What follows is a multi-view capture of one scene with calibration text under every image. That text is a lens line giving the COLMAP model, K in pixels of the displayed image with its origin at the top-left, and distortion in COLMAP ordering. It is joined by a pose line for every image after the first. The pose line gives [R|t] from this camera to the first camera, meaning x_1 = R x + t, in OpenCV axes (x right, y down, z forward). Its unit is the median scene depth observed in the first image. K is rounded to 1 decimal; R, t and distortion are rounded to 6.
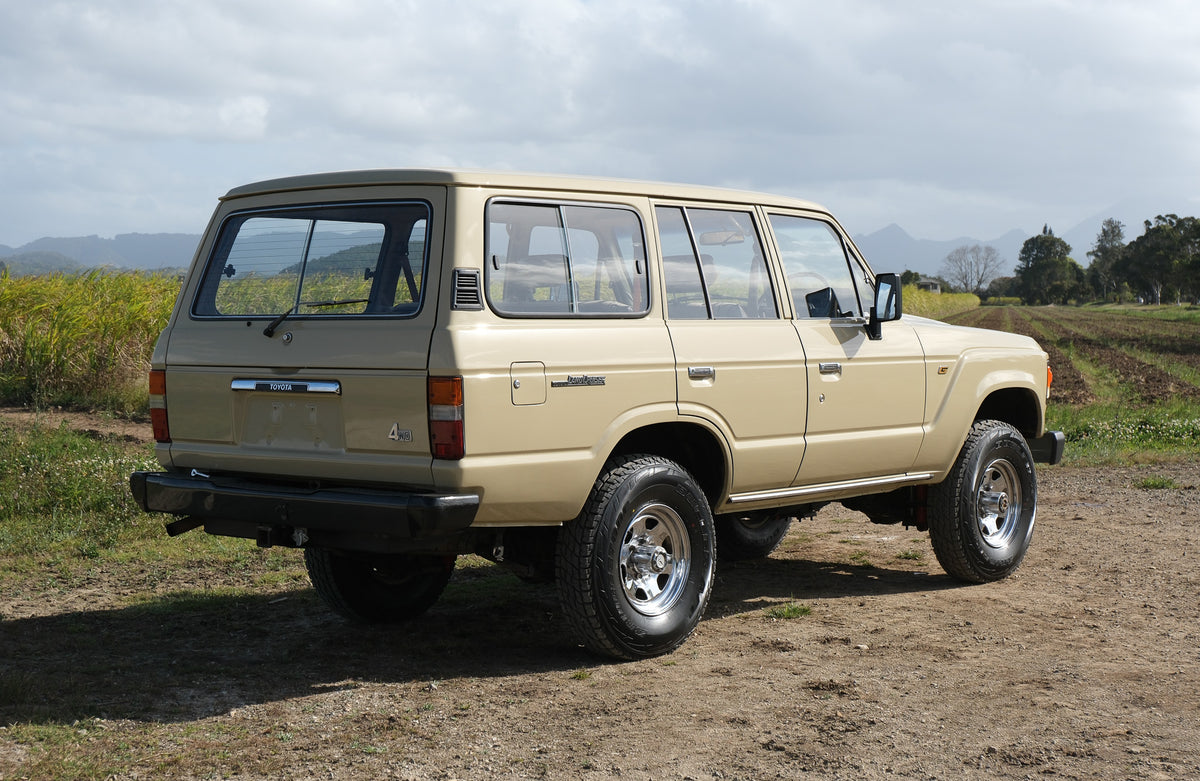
lens RADIAL K [[1843.6, 0, 600.0], [0, 1843.6, 390.5], [0, 0, 1]] dist [-0.003207, -0.019944]
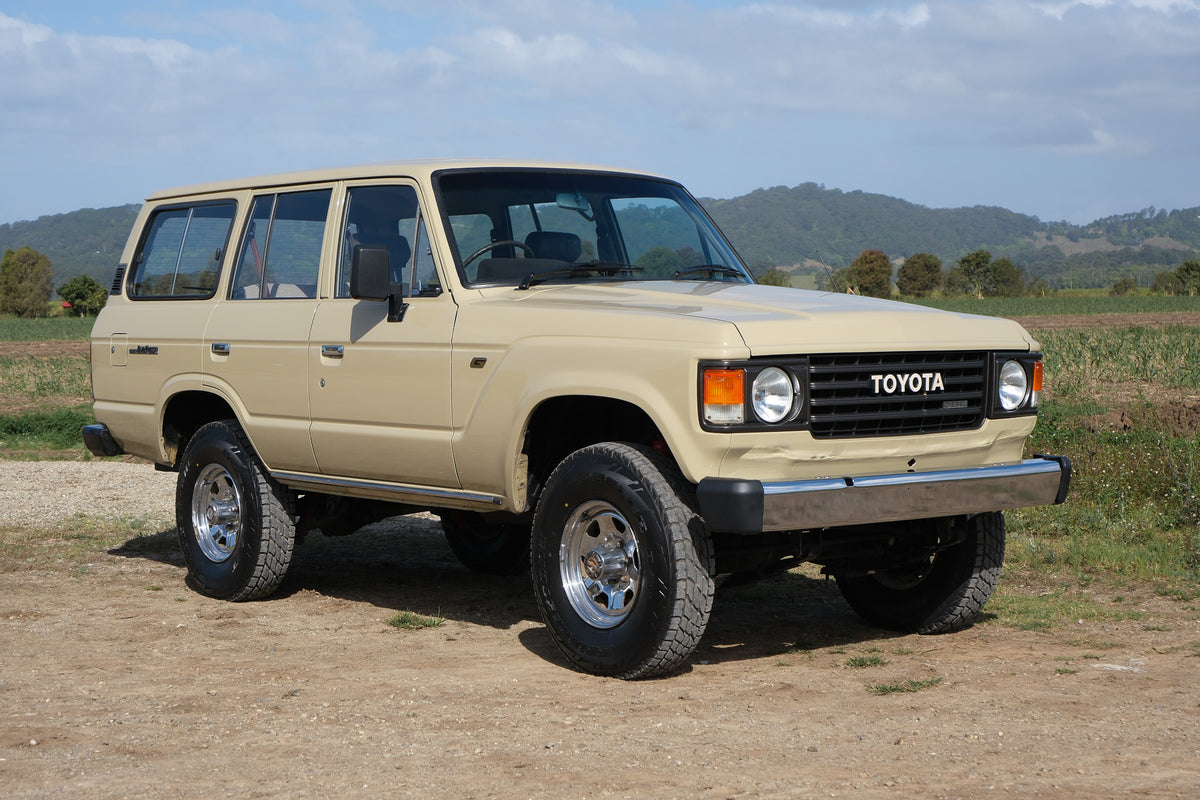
lens RADIAL K [[2098.0, 0, 600.0], [0, 2098.0, 400.0], [0, 0, 1]] dist [-0.049024, -0.032128]
pose [[-0.169518, 0.044582, -0.984518, 1.211169], [-0.033356, 0.998144, 0.050943, -0.048784], [0.984962, 0.041476, -0.167717, 1.395662]]
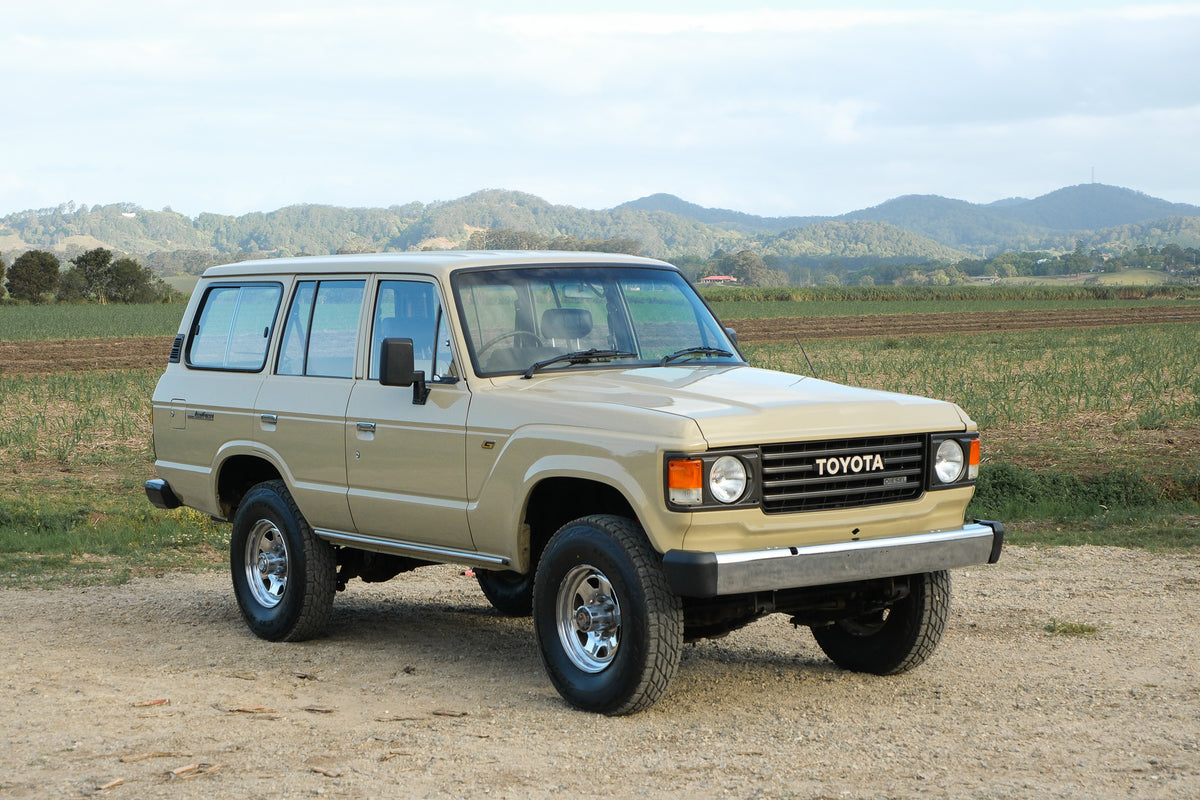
lens RADIAL K [[2399.1, 0, 600.0], [0, 2399.1, 400.0], [0, 0, 1]] dist [-0.070708, 0.089223]
pose [[-0.213535, 0.055899, -0.975335, 1.524697], [-0.024654, 0.997735, 0.062581, -0.124448], [0.976624, 0.037409, -0.211674, 1.513726]]
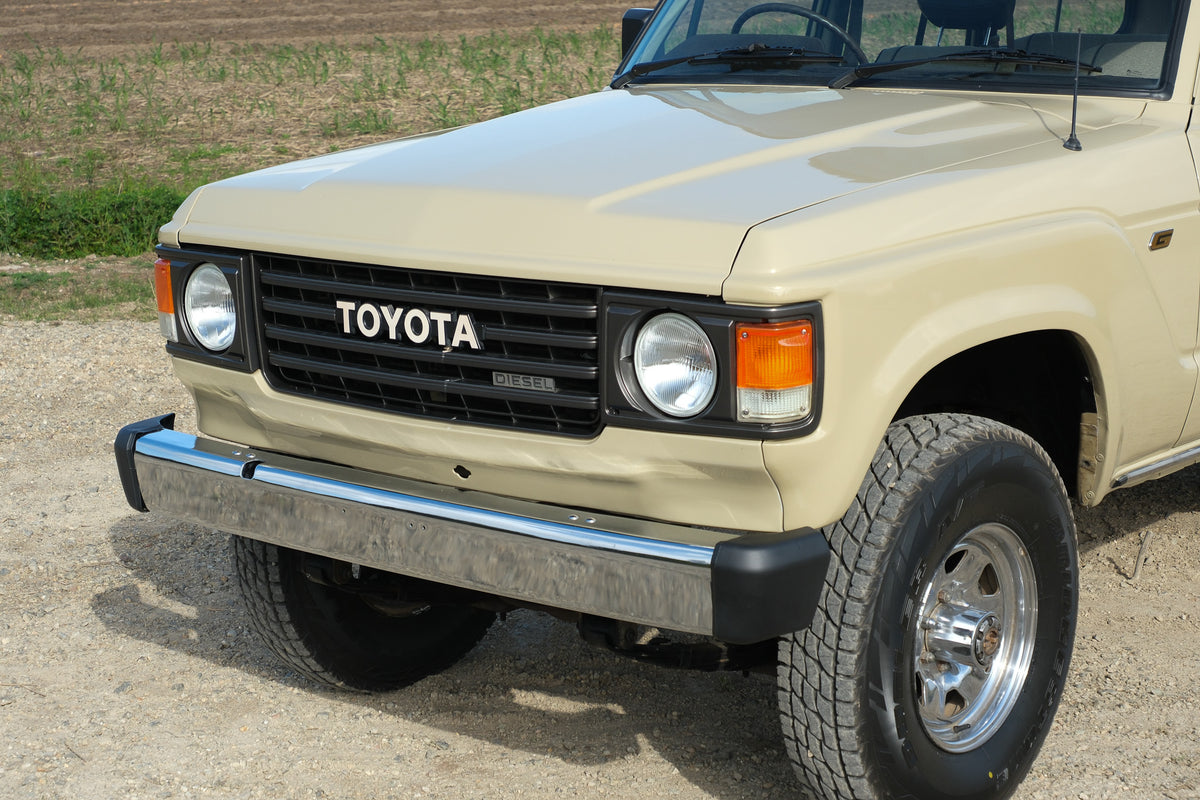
lens RADIAL K [[2399.1, 0, 600.0], [0, 2399.1, 400.0], [0, 0, 1]] dist [-0.070708, 0.089223]
pose [[-0.999607, 0.026002, 0.010523, 0.184953], [0.027730, 0.972562, 0.230984, -0.130373], [-0.004228, 0.231185, -0.972901, 1.957429]]
